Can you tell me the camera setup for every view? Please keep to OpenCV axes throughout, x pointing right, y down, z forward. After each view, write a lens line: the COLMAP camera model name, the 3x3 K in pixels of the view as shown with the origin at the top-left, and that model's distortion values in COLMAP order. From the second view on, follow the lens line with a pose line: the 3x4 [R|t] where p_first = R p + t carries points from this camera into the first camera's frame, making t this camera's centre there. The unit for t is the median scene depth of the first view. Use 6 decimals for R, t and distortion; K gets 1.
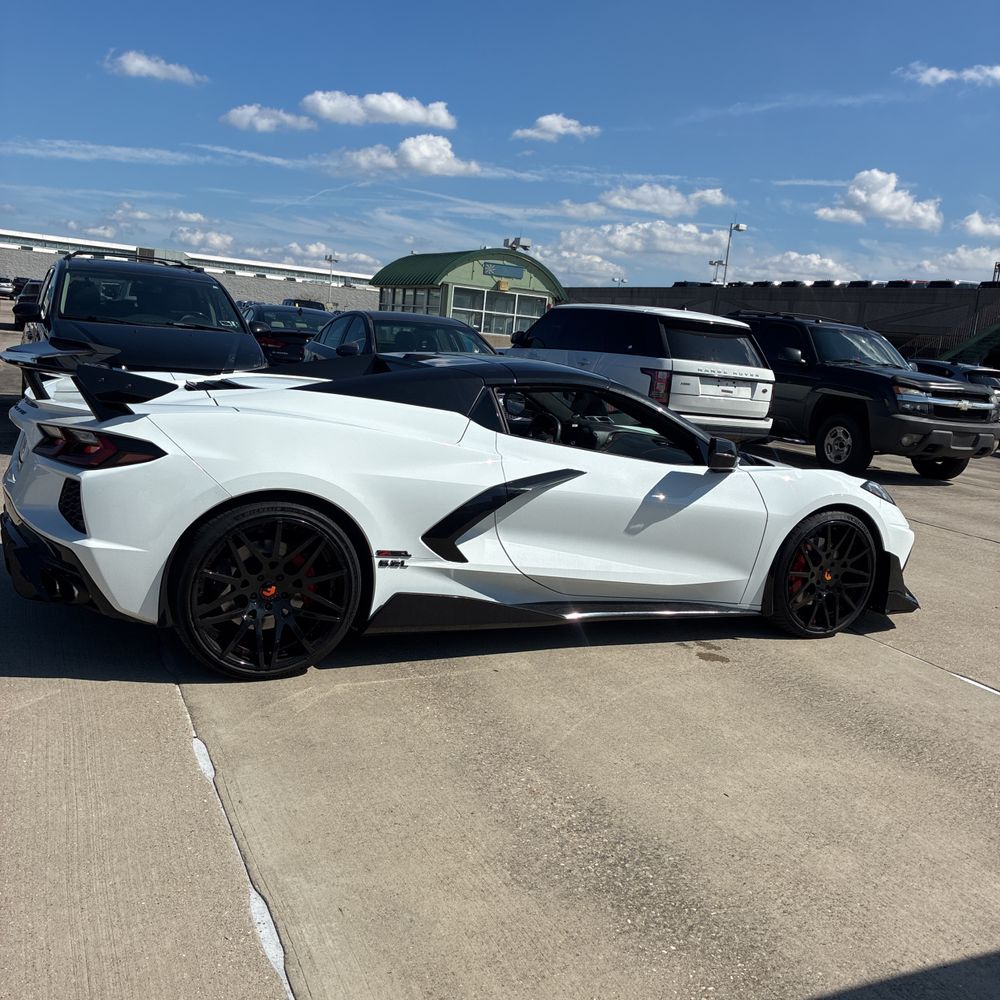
lens RADIAL K [[1019.6, 0, 517.8], [0, 1019.6, 510.2], [0, 0, 1]] dist [0.018733, 0.001937]
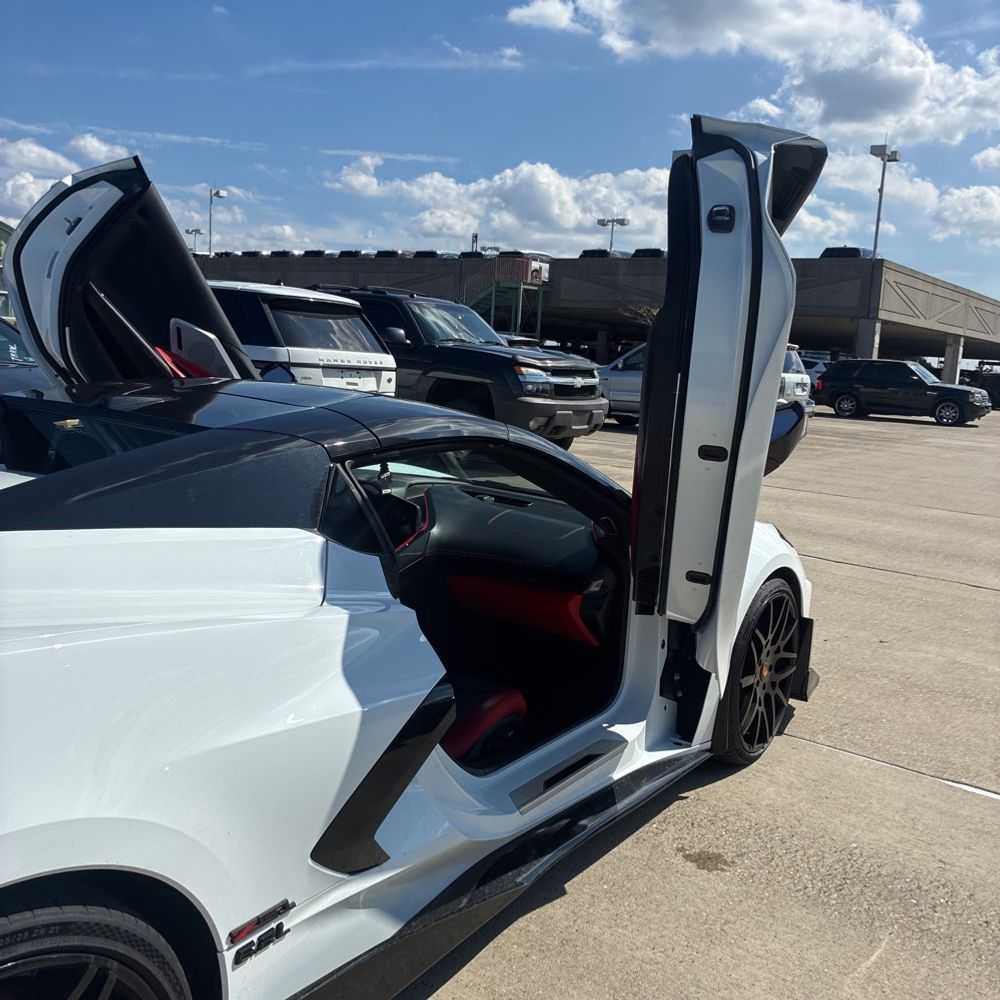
lens RADIAL K [[1019.6, 0, 517.8], [0, 1019.6, 510.2], [0, 0, 1]] dist [0.018733, 0.001937]
pose [[0.880571, -0.116901, 0.459269, -0.064342], [0.104122, 0.993143, 0.053156, -0.041711], [-0.462334, 0.001013, 0.886705, 0.190696]]
